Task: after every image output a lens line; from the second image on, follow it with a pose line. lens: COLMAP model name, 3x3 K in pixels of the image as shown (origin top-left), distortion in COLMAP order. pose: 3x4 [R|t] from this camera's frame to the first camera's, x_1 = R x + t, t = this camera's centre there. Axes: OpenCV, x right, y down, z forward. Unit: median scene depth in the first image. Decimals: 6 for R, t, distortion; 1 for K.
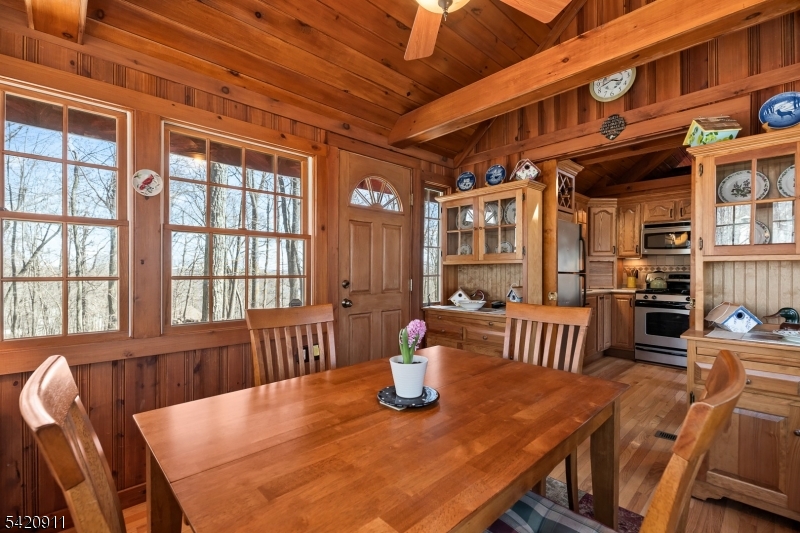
lens RADIAL K [[366.6, 0, 395.8], [0, 366.6, 270.8], [0, 0, 1]] dist [0.001919, -0.000522]
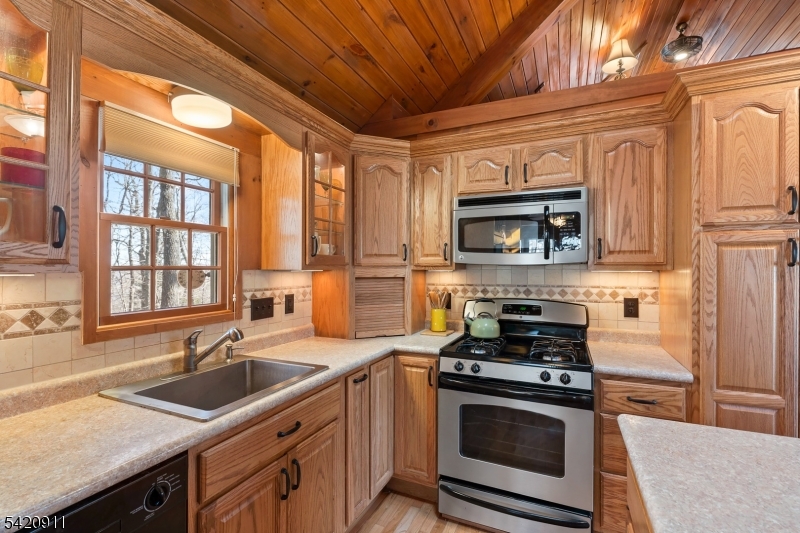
lens RADIAL K [[366.6, 0, 400.9], [0, 366.6, 266.5], [0, 0, 1]] dist [0.001919, -0.000522]
pose [[0.924707, -0.000987, 0.380678, 0.428938], [0.003715, 0.999972, -0.006432, -0.037458], [-0.380661, 0.007362, 0.924685, 0.593540]]
